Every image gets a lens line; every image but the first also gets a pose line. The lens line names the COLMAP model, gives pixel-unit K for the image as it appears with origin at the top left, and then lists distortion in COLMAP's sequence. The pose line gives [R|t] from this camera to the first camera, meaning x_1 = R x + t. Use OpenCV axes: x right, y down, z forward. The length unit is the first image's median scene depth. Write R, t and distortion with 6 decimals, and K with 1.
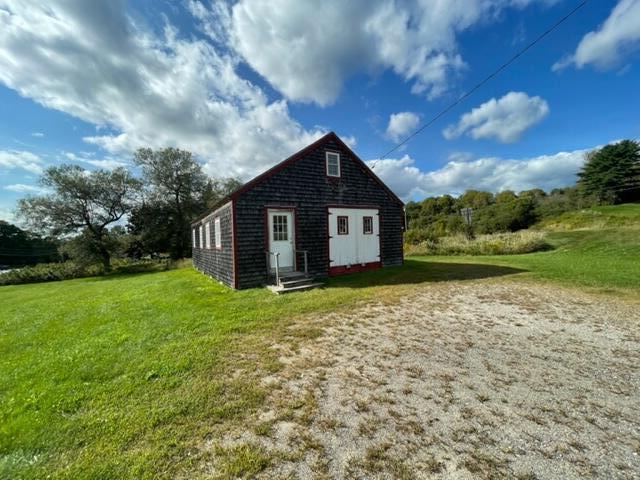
lens RADIAL K [[259.7, 0, 319.9], [0, 259.7, 243.0], [0, 0, 1]] dist [-0.004641, -0.000668]
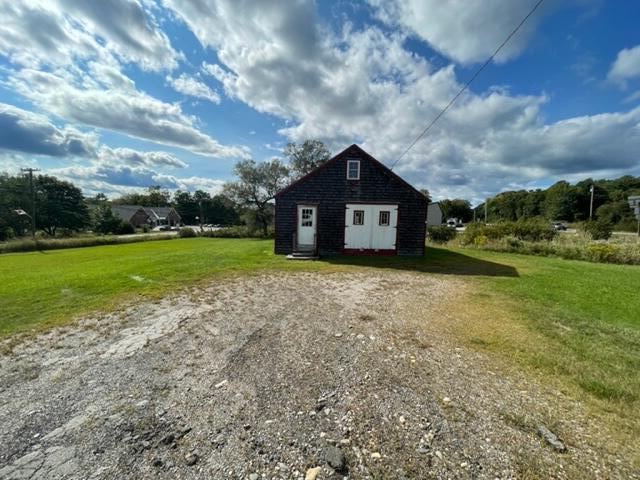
lens RADIAL K [[259.7, 0, 318.8], [0, 259.7, 241.4], [0, 0, 1]] dist [-0.004641, -0.000668]
pose [[0.849396, 0.109741, -0.516220, 0.611454], [-0.067423, 0.992691, 0.100093, -0.068428], [0.523432, -0.050213, 0.850587, -0.203856]]
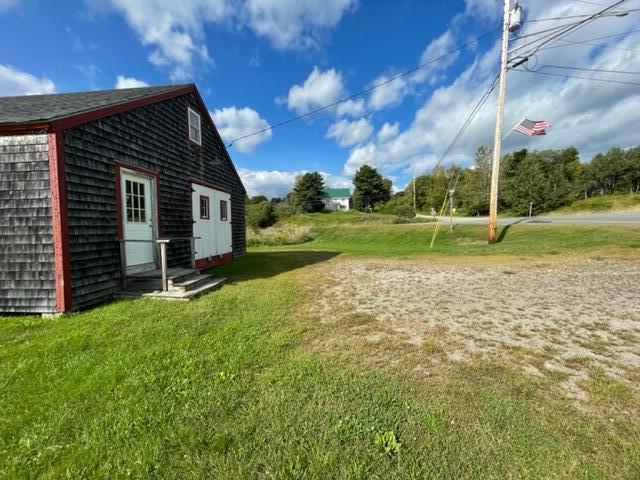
lens RADIAL K [[259.7, 0, 320.5], [0, 259.7, 243.5], [0, 0, 1]] dist [-0.004641, -0.000668]
pose [[0.596818, -0.019601, 0.802137, -0.349566], [0.007948, 0.999797, 0.018517, 0.031129], [-0.802337, -0.004676, 0.596853, 0.244194]]
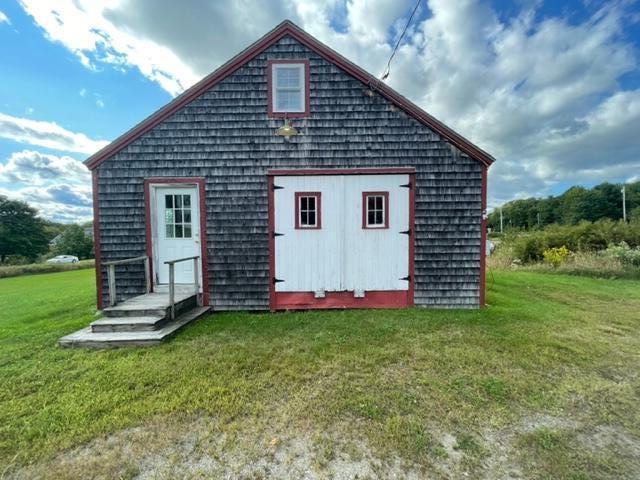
lens RADIAL K [[259.7, 0, 320.7], [0, 259.7, 244.6], [0, 0, 1]] dist [-0.004641, -0.000668]
pose [[0.847357, 0.053208, -0.528351, 0.382334], [-0.033589, 0.998346, 0.046669, -0.028460], [0.529960, -0.021799, 0.847743, 0.608913]]
